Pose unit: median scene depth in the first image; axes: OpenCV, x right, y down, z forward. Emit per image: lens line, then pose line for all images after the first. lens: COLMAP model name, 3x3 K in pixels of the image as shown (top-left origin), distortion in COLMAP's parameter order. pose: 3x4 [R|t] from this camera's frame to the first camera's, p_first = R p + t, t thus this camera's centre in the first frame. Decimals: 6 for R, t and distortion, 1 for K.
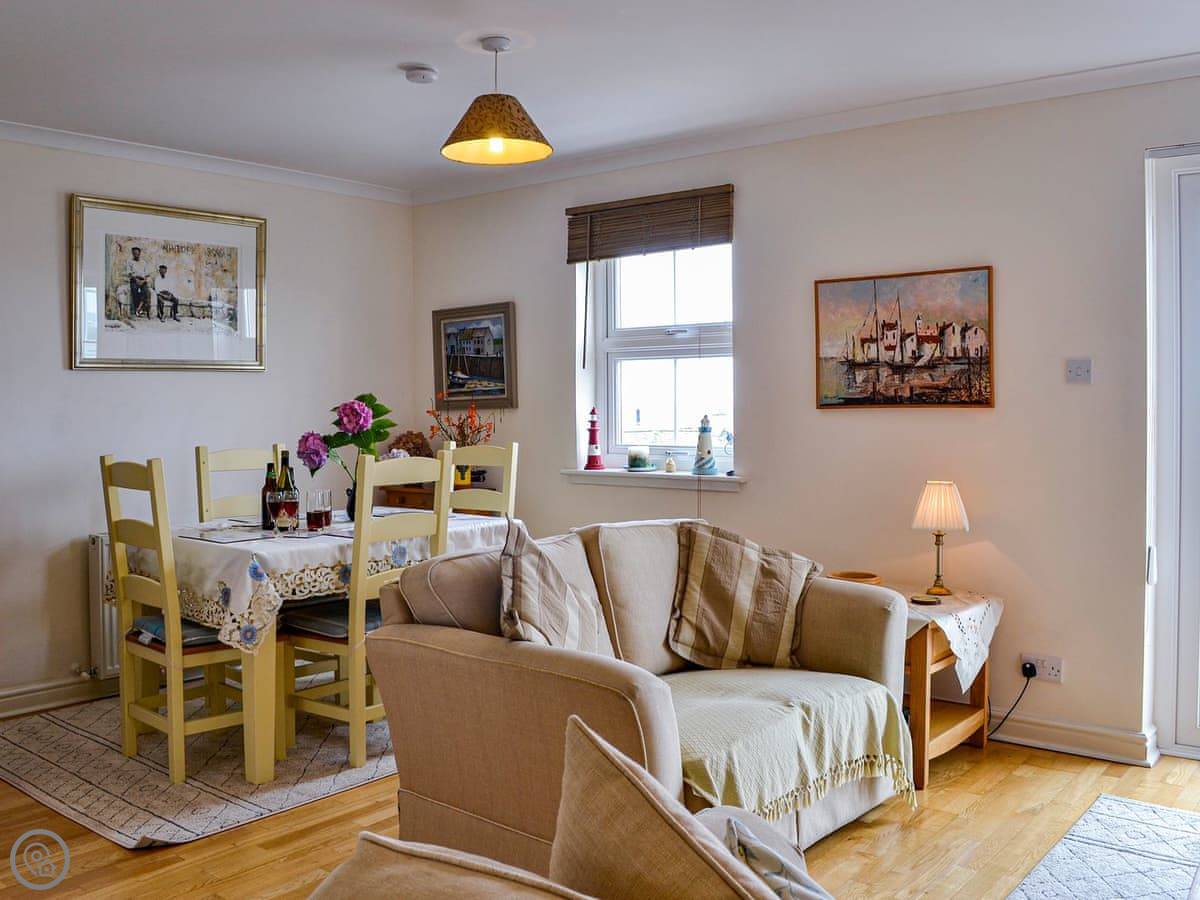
lens RADIAL K [[1113.8, 0, 602.1], [0, 1113.8, 451.4], [0, 0, 1]] dist [-0.082216, 0.000000]
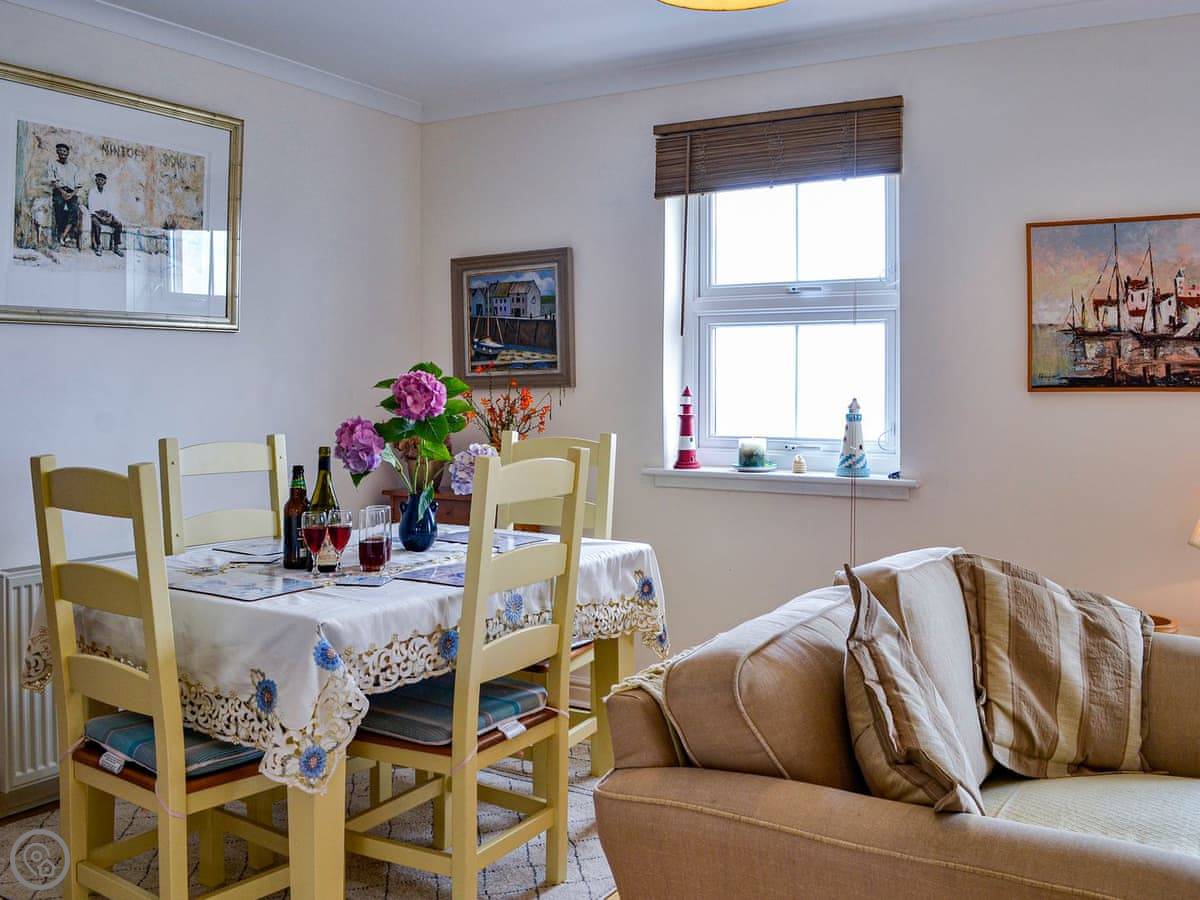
lens RADIAL K [[1081.6, 0, 618.3], [0, 1081.6, 405.2], [0, 0, 1]] dist [-0.075377, 0.004189]
pose [[0.987123, 0.007918, 0.159769, -0.212224], [-0.003771, 0.999648, -0.026243, -0.009184], [-0.159921, 0.025303, 0.986805, 0.339909]]
